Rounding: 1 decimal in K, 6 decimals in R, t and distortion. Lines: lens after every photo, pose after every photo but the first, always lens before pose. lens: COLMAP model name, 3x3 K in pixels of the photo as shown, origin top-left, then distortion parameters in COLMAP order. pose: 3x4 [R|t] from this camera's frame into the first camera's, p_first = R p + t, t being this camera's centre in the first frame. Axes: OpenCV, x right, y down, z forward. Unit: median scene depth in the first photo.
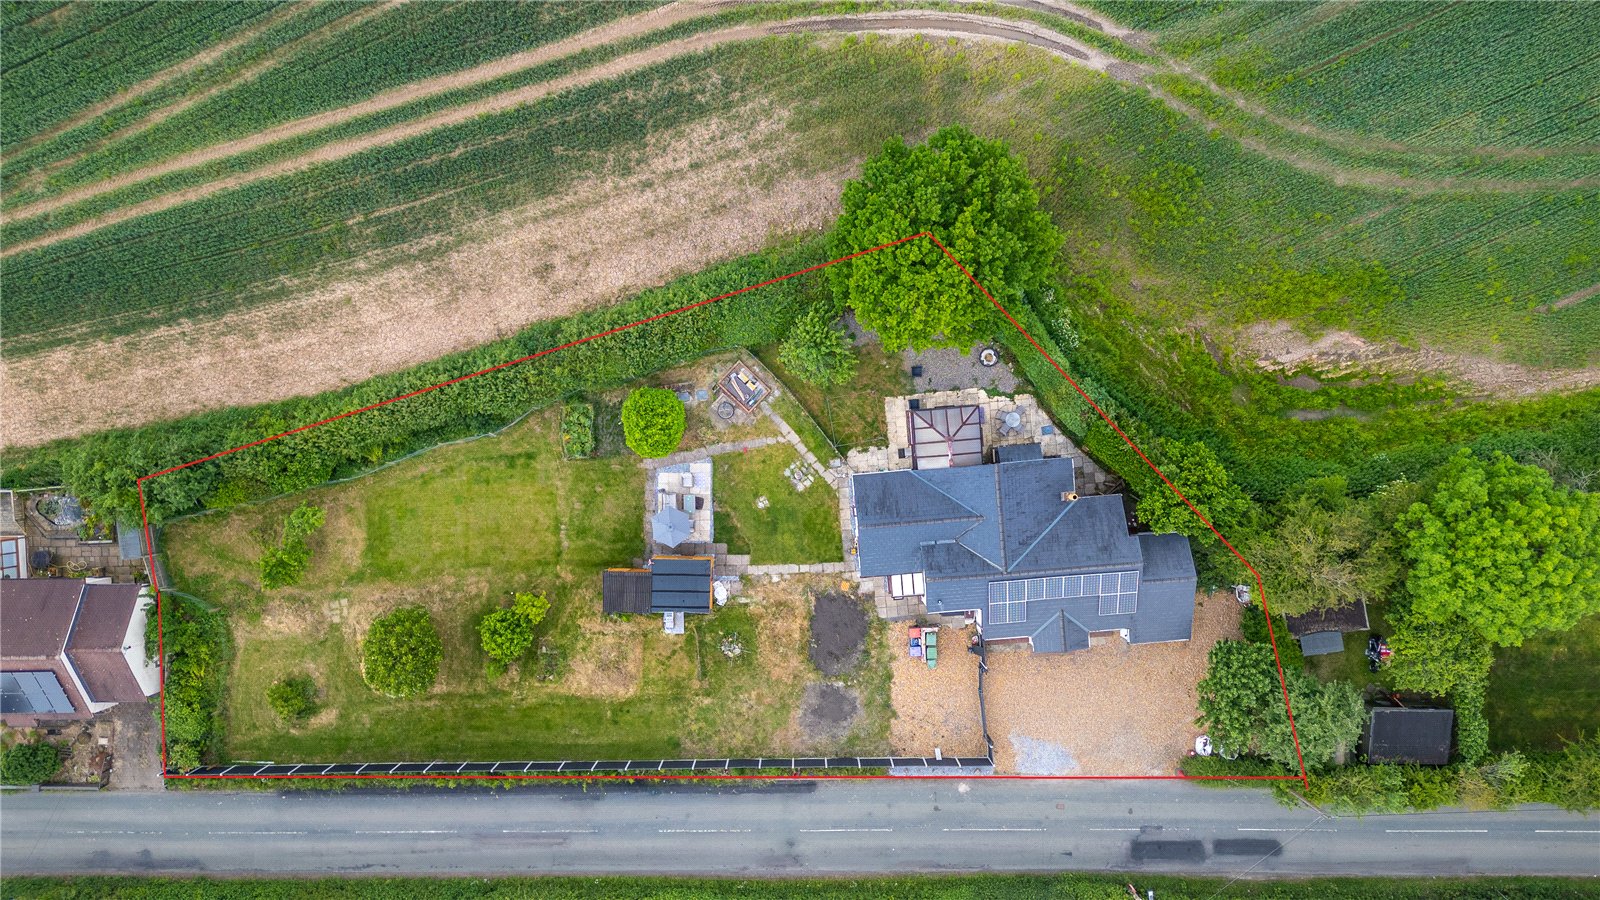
lens RADIAL K [[1117.4, 0, 800.0], [0, 1117.4, 450.0], [0, 0, 1]] dist [0.078138, -0.094431]
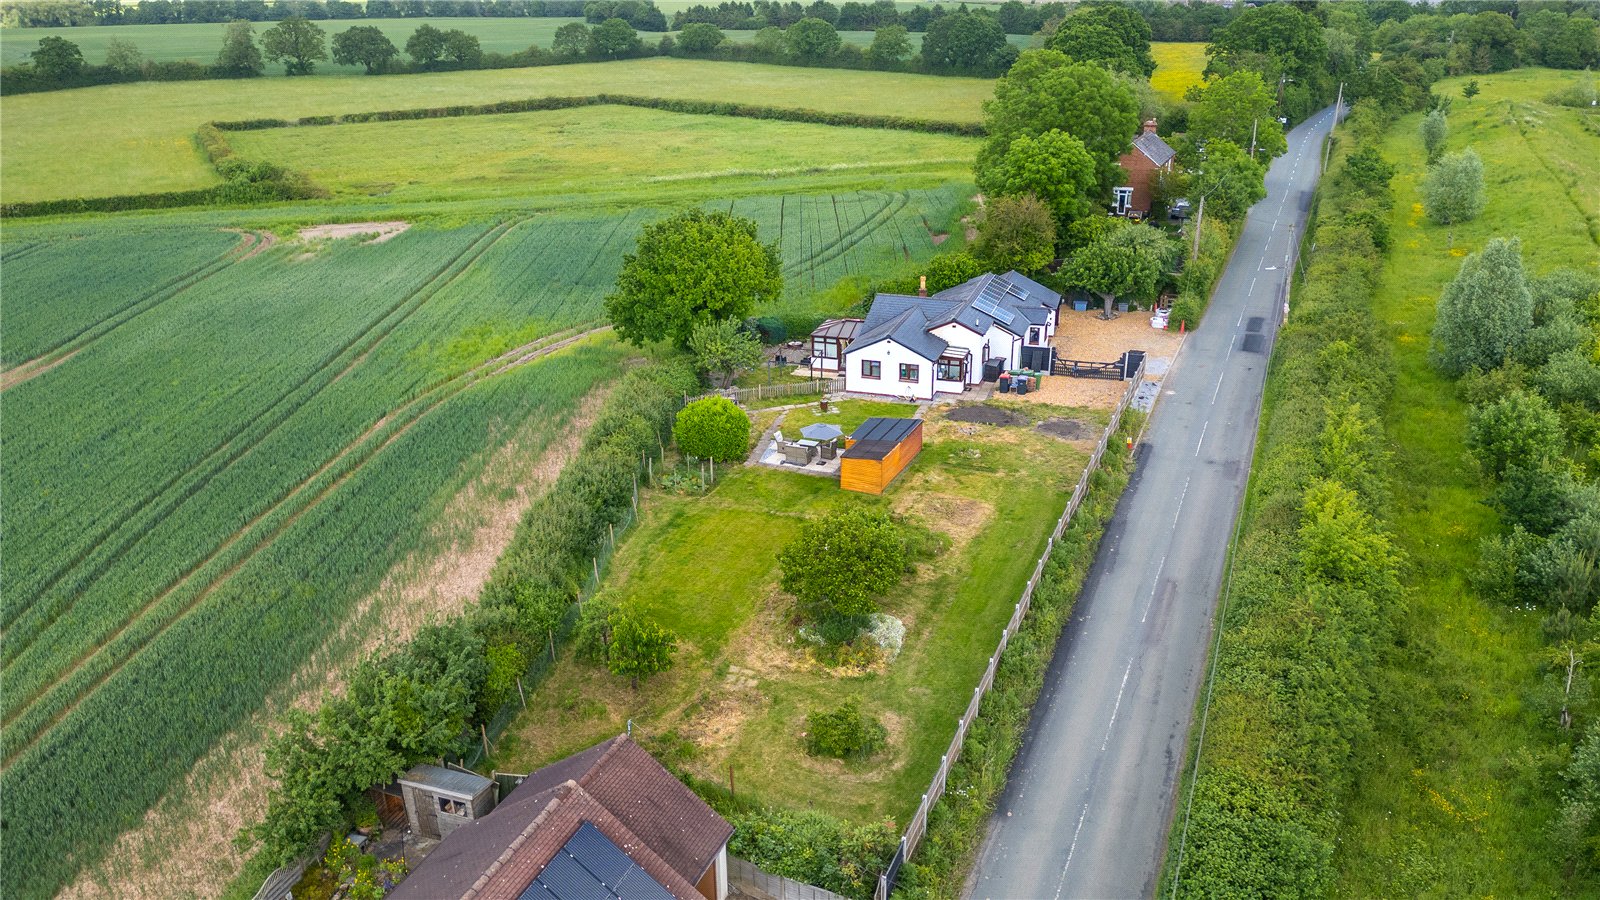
lens RADIAL K [[1171.0, 0, 800.0], [0, 1171.0, 450.0], [0, 0, 1]] dist [0.052006, -0.048854]
pose [[0.406878, -0.354694, 0.841809, -0.912901], [0.911282, 0.093672, -0.400988, 0.428537], [0.063374, 0.930278, 0.361339, 0.641125]]
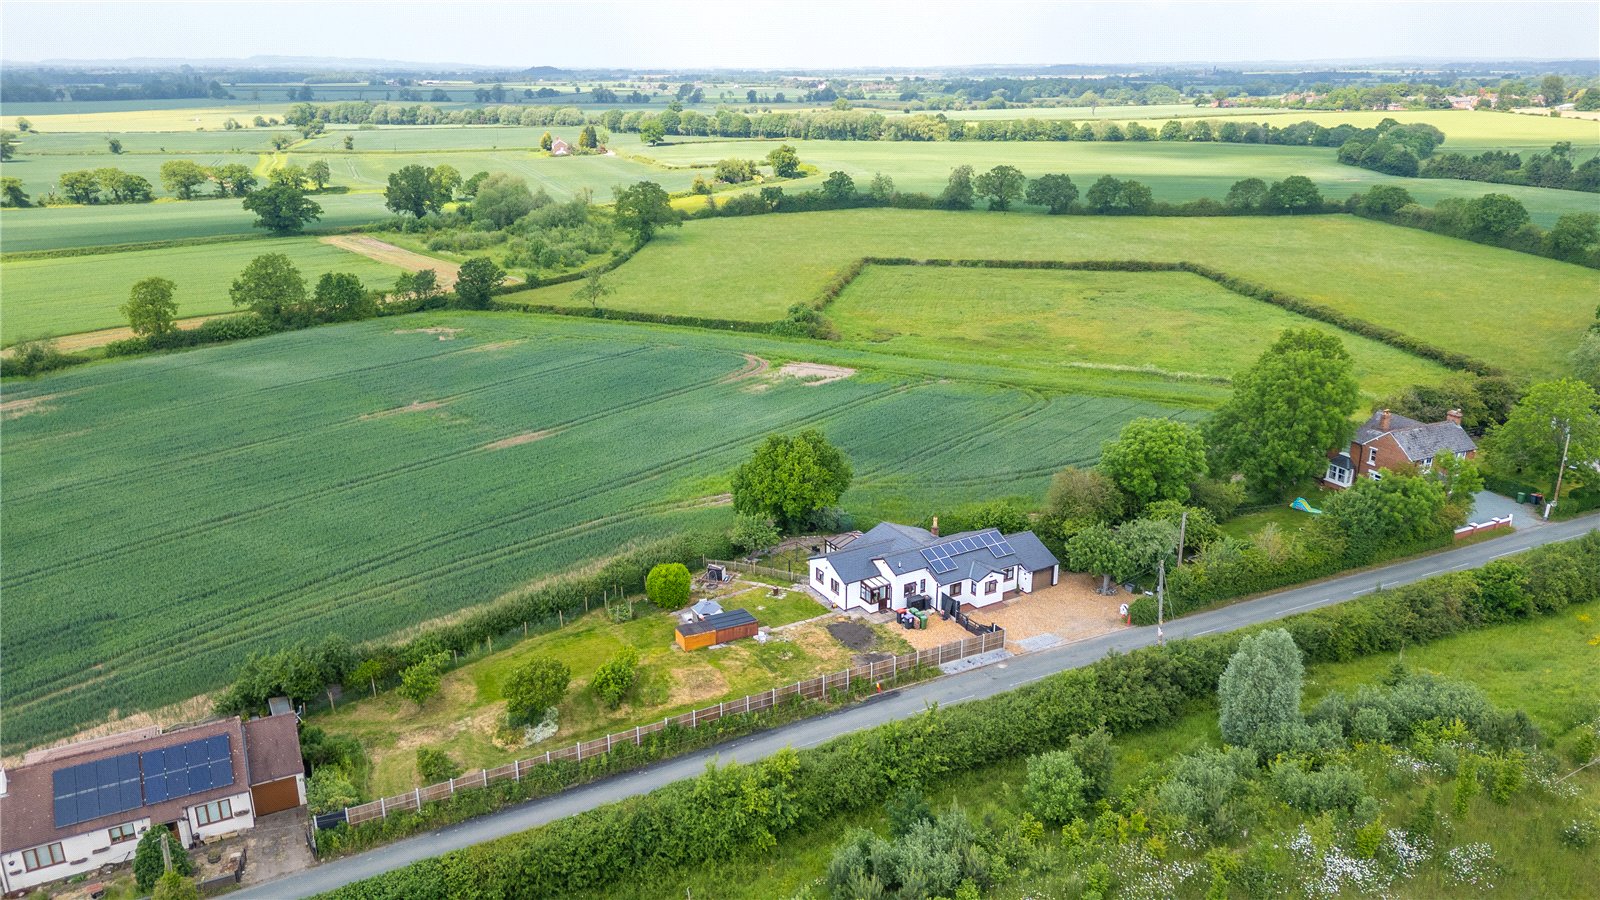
lens RADIAL K [[1117.4, 0, 800.0], [0, 1117.4, 450.0], [0, 0, 1]] dist [0.078138, -0.094431]
pose [[0.898506, -0.141476, 0.415537, -0.539939], [0.438234, 0.234622, -0.867700, 1.228791], [0.025265, 0.961736, 0.272809, 0.425424]]
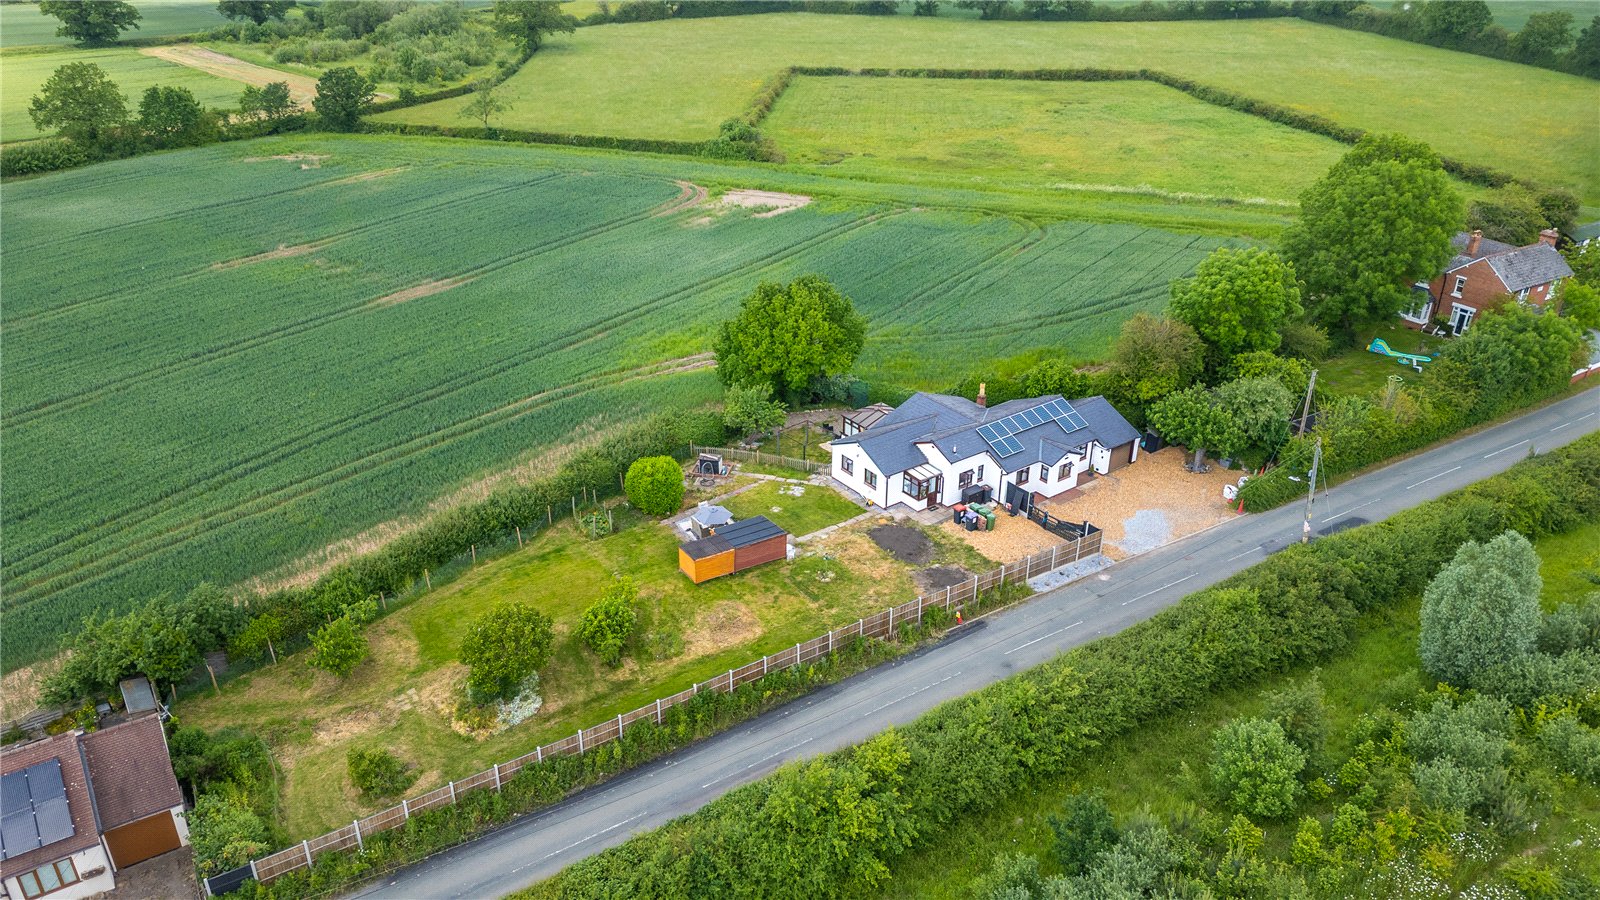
lens RADIAL K [[1130.1, 0, 800.0], [0, 1130.1, 450.0], [0, 0, 1]] dist [0.070373, -0.074097]
pose [[0.850200, -0.233862, 0.471666, -0.517220], [0.525971, 0.338696, -0.780154, 0.894028], [0.022697, 0.911369, 0.410964, 0.490403]]
